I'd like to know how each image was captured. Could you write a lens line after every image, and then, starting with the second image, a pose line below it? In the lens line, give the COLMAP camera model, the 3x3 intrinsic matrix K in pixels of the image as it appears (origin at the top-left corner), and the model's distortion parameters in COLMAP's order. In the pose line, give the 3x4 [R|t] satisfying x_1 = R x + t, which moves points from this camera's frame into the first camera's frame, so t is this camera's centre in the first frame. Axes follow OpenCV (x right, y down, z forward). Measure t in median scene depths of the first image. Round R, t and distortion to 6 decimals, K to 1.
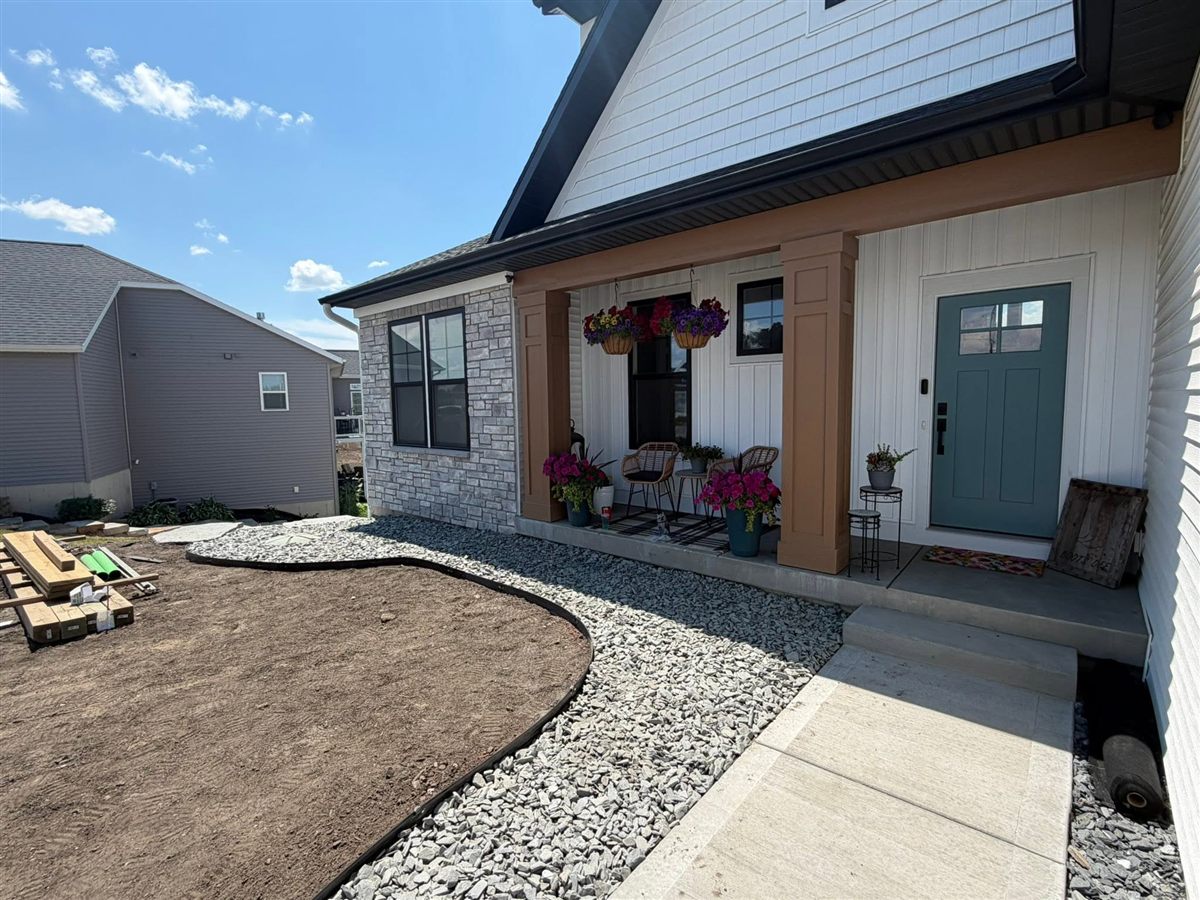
lens RADIAL K [[573.1, 0, 599.7], [0, 573.1, 452.1], [0, 0, 1]] dist [0.001483, -0.000011]
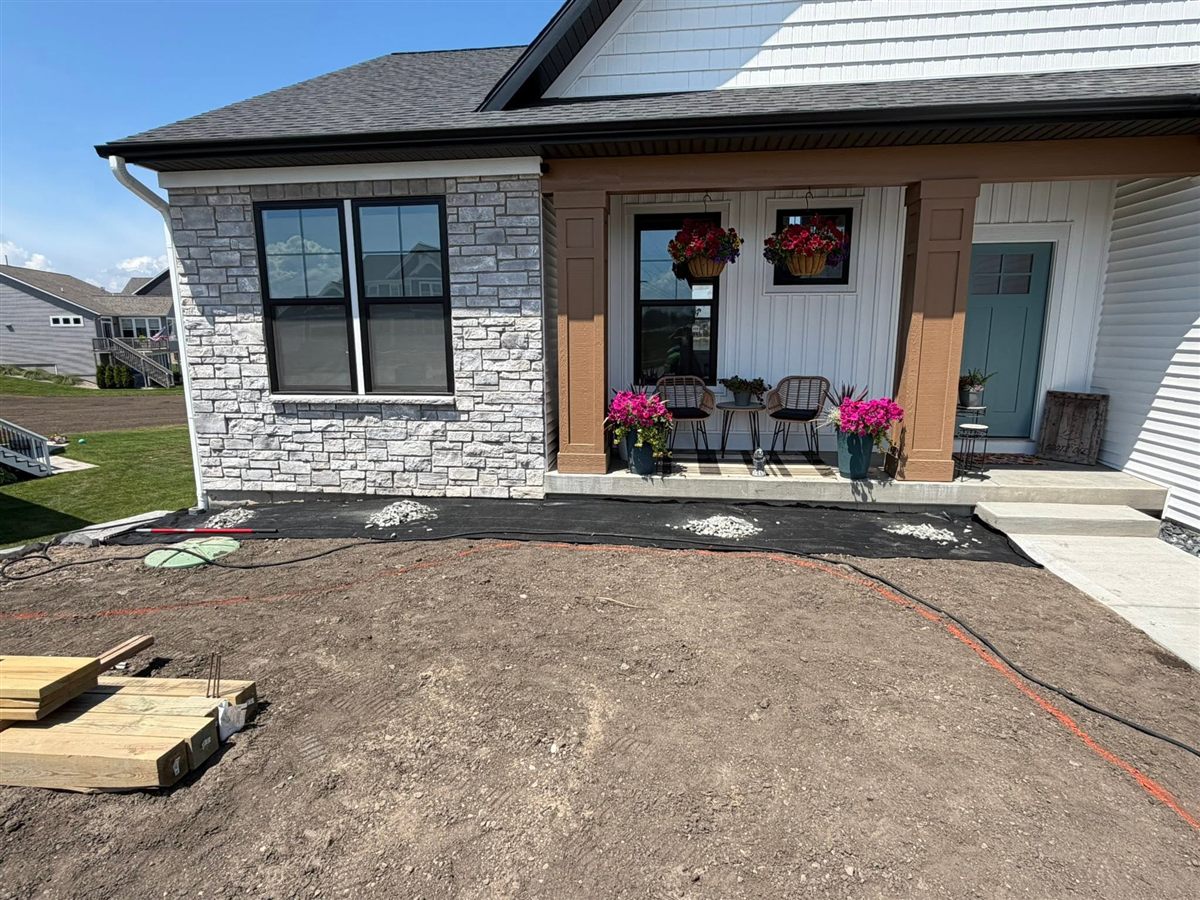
lens RADIAL K [[634.8, 0, 601.9], [0, 634.8, 448.4], [0, 0, 1]] dist [0.001571, 0.000720]
pose [[0.829101, -0.088198, 0.552099, -0.559836], [0.041903, 0.994504, 0.095944, -0.004419], [-0.557527, -0.056413, 0.828240, 0.210615]]
